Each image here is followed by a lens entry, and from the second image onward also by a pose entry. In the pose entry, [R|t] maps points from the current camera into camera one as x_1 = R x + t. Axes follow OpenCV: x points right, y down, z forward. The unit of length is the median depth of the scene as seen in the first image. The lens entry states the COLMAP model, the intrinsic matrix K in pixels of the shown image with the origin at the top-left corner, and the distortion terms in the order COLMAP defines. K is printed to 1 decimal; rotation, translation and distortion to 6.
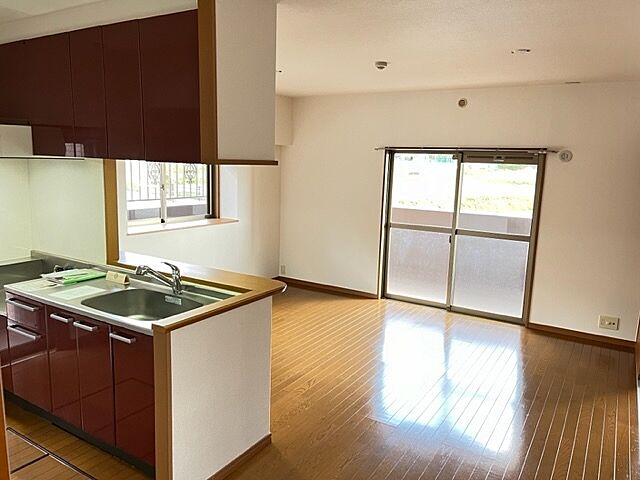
lens RADIAL K [[492.0, 0, 320.0], [0, 492.0, 240.0], [0, 0, 1]] dist [0.037052, -0.002578]
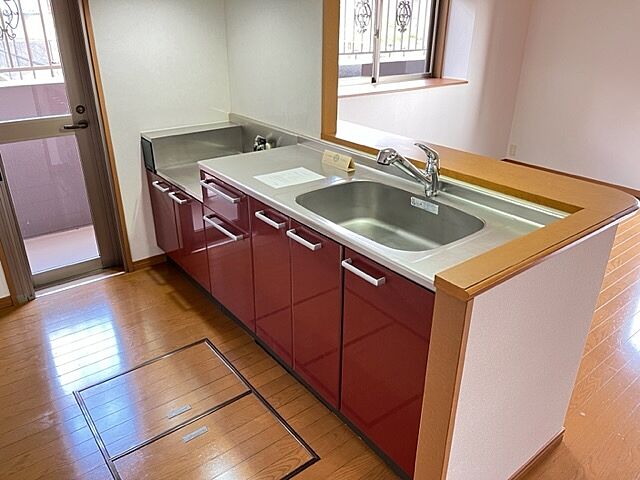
lens RADIAL K [[492.0, 0, 320.0], [0, 492.0, 240.0], [0, 0, 1]] dist [0.037052, -0.002578]
pose [[0.938873, 0.123768, -0.321245, -0.205772], [-0.036589, 0.963728, 0.264366, 0.002250], [0.342313, -0.236452, 0.909347, 0.352976]]
